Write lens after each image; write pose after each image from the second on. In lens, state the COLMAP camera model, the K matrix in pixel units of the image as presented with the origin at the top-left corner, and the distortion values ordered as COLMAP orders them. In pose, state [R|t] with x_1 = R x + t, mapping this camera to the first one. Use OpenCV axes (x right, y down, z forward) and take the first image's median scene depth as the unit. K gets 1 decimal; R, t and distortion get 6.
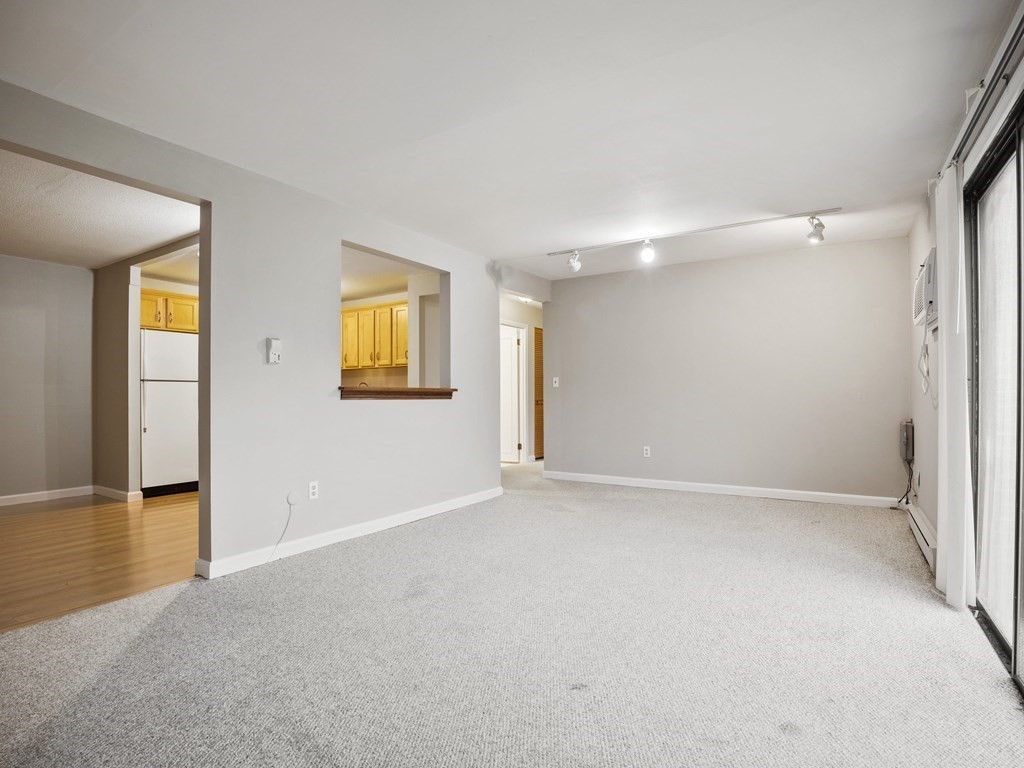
lens RADIAL K [[521.2, 0, 510.2], [0, 521.2, 396.0], [0, 0, 1]] dist [-0.055716, 0.013784]
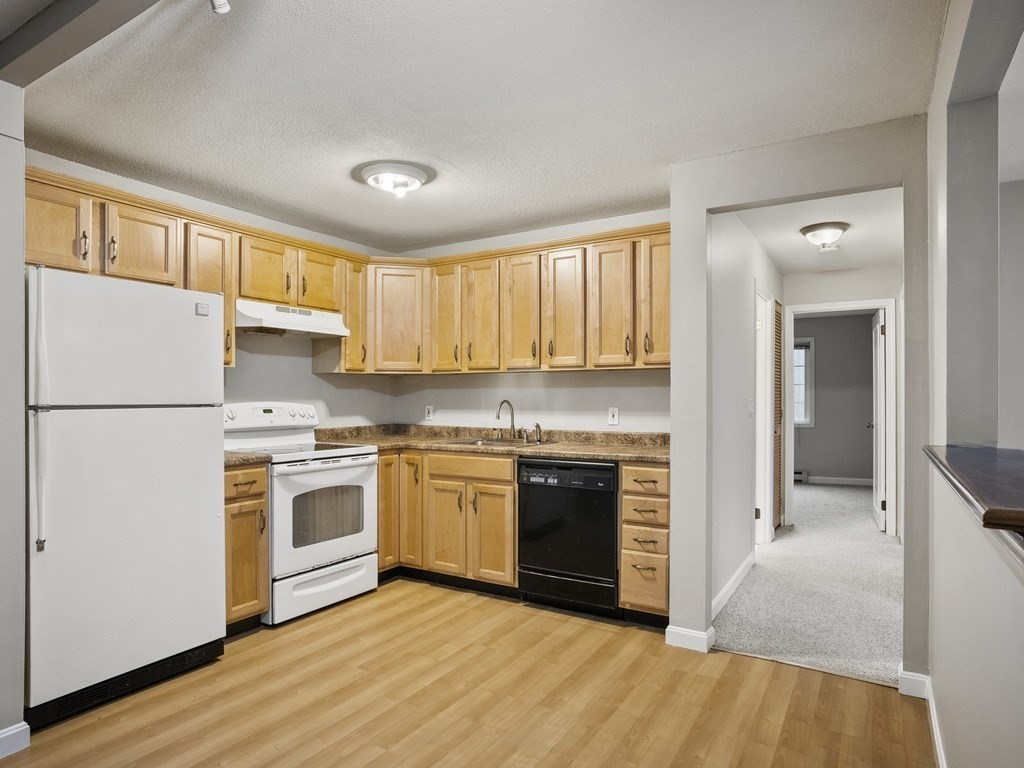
lens RADIAL K [[599.1, 0, 515.1], [0, 599.1, 398.4], [0, 0, 1]] dist [-0.018698, 0.001396]
pose [[0.999926, 0.006455, 0.010274, -0.369707], [-0.006498, 0.999970, 0.004196, -0.039807], [-0.010246, -0.004262, 0.999938, 0.551586]]
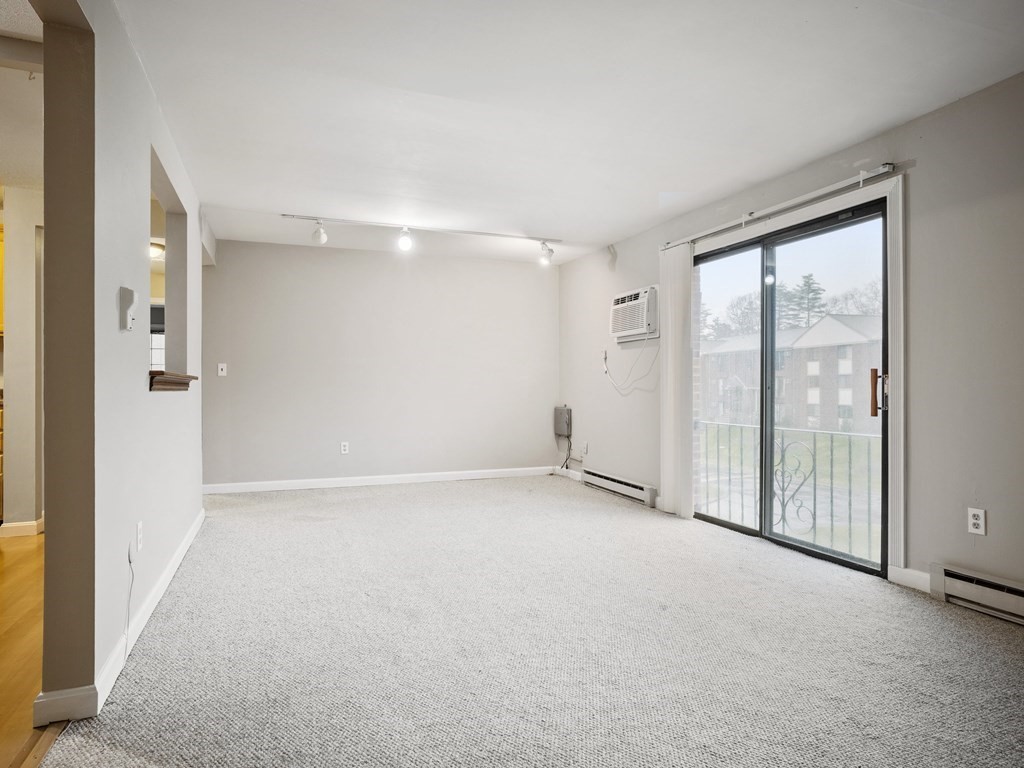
lens RADIAL K [[604.8, 0, 512.0], [0, 604.8, 384.0], [0, 0, 1]] dist [-0.049995, 0.044611]
pose [[0.597698, 0.006019, 0.801699, -0.440794], [0.001737, 0.999960, -0.008802, 0.004251], [-0.801720, 0.006653, 0.597663, 0.131065]]
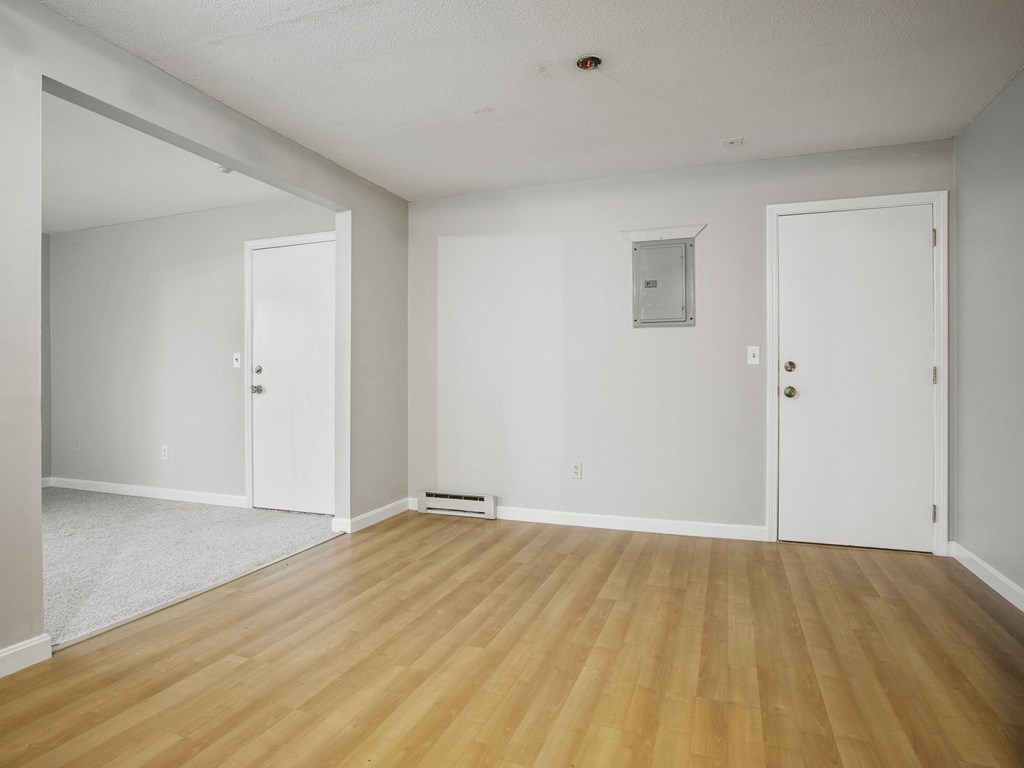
lens RADIAL K [[570.7, 0, 516.7], [0, 570.7, 380.7], [0, 0, 1]] dist [-0.025123, 0.000198]
pose [[-0.978753, 0.003608, -0.205010, -0.569832], [0.003251, 0.999993, 0.002079, 0.003372], [0.205016, 0.001369, -0.978758, 0.988344]]
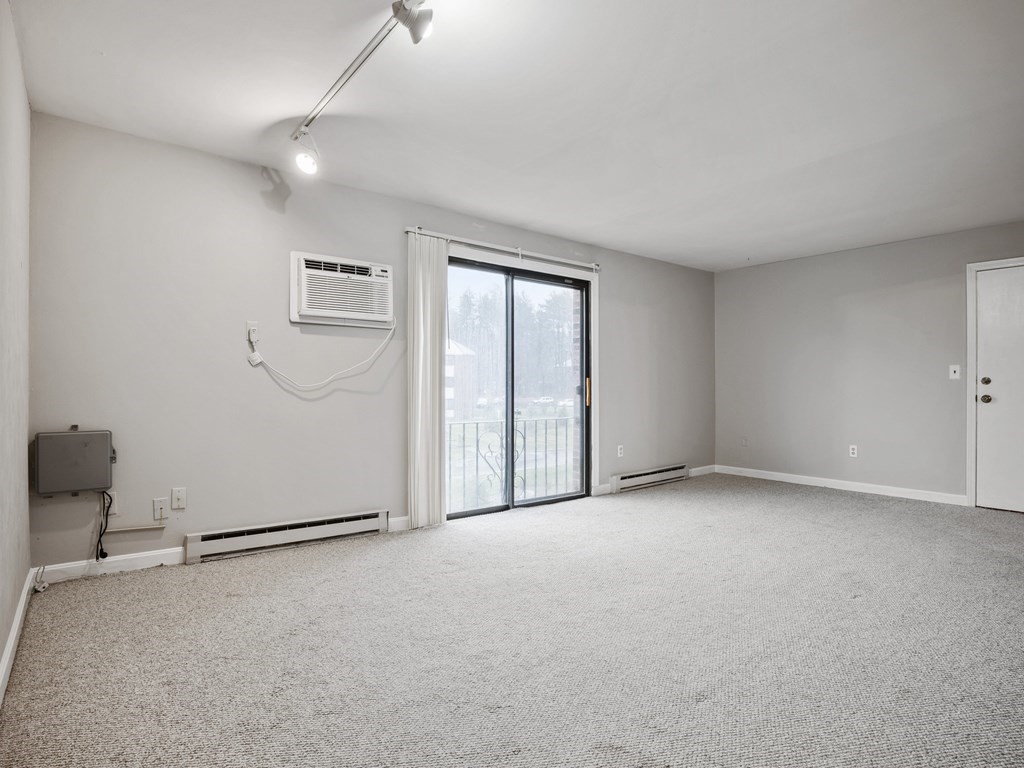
lens RADIAL K [[545.2, 0, 512.0], [0, 545.2, 384.0], [0, 0, 1]] dist [-0.047388, -0.000030]
pose [[-0.940772, -0.001131, 0.339038, 0.064843], [-0.002101, 0.999995, -0.002493, -0.002970], [-0.339034, -0.003057, -0.940769, 1.141948]]
